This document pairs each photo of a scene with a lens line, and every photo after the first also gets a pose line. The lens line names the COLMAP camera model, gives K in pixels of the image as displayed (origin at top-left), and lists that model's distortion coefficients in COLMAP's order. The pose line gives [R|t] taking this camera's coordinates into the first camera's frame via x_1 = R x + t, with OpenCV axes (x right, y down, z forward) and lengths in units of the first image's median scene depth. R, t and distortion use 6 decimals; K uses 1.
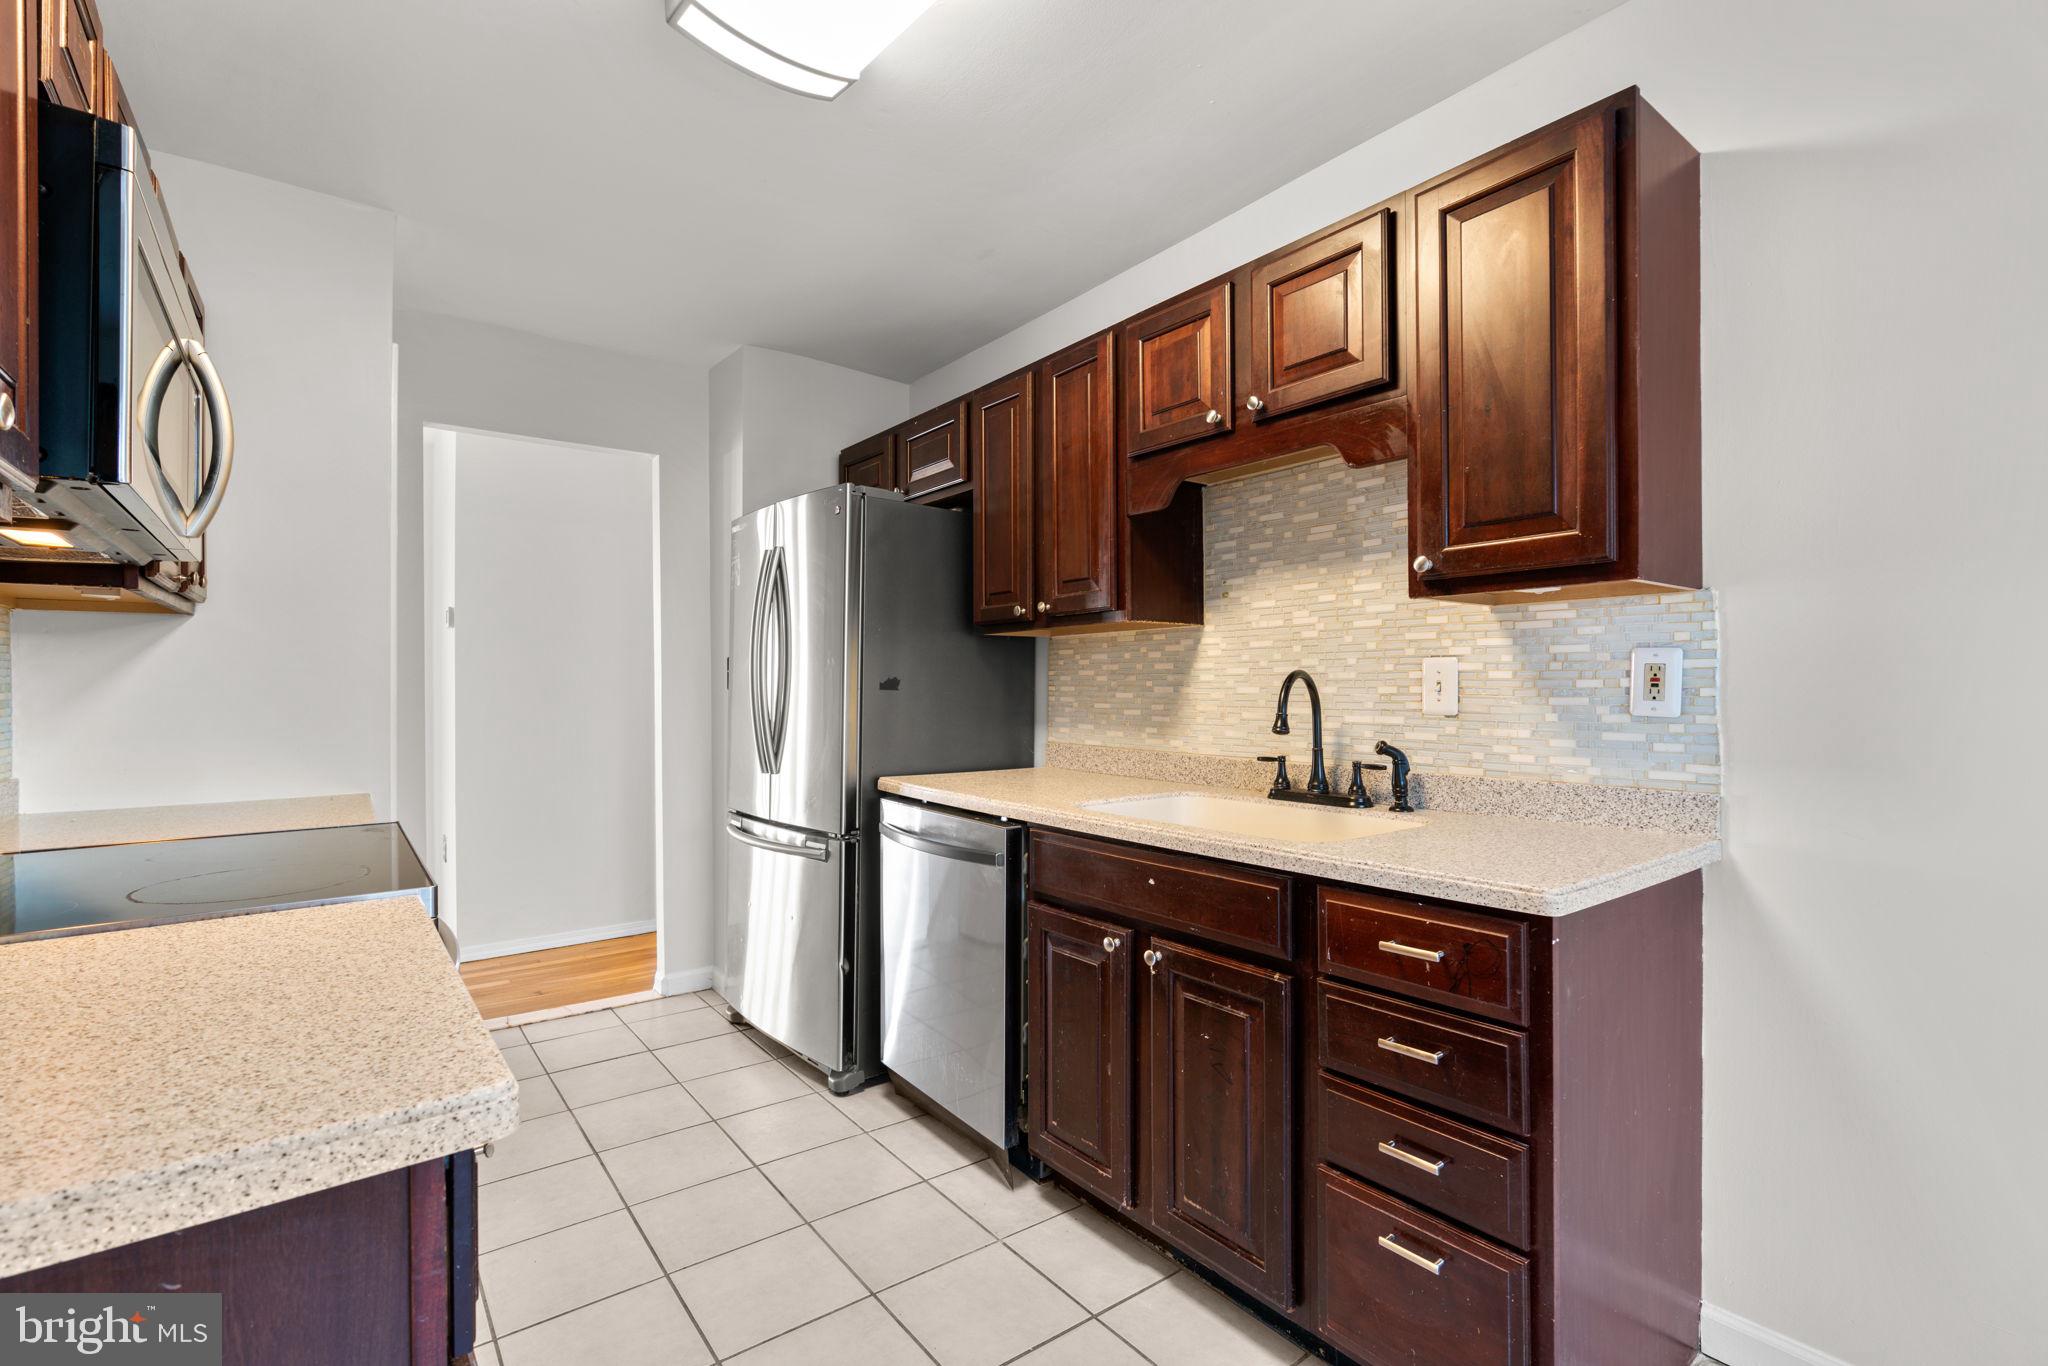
lens RADIAL K [[925.9, 0, 1014.0], [0, 925.9, 686.0], [0, 0, 1]] dist [-0.001126, 0.000014]
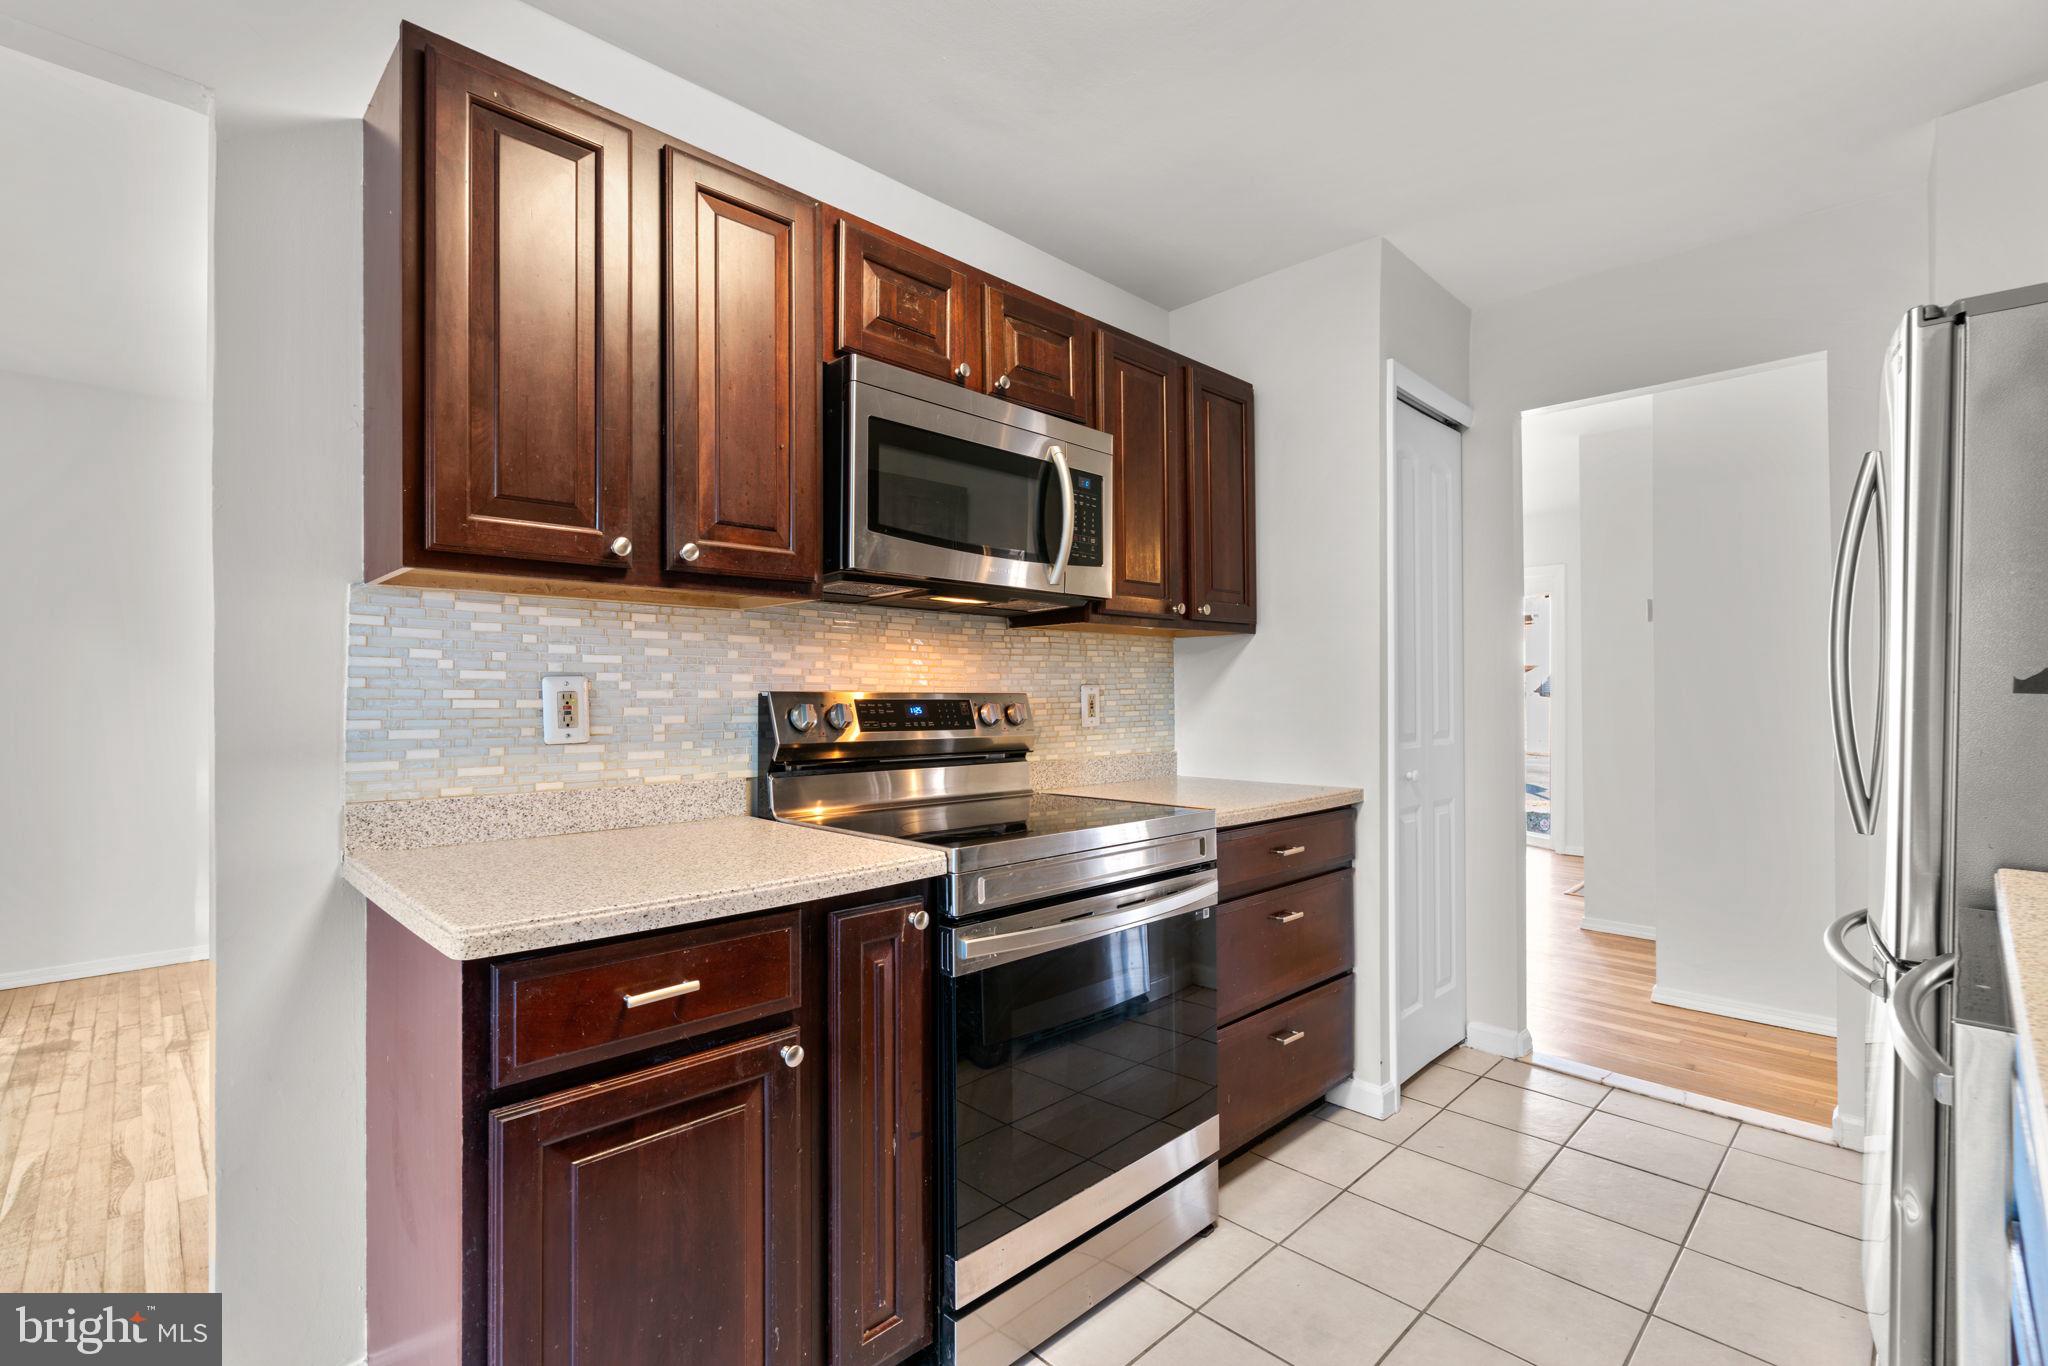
lens RADIAL K [[925.9, 0, 1015.5], [0, 925.9, 688.7], [0, 0, 1]] dist [-0.001126, 0.000014]
pose [[0.128260, -0.002690, -0.991737, 0.230114], [0.004500, 0.999988, -0.002130, -0.000252], [0.991730, -0.004190, 0.128270, 0.332790]]
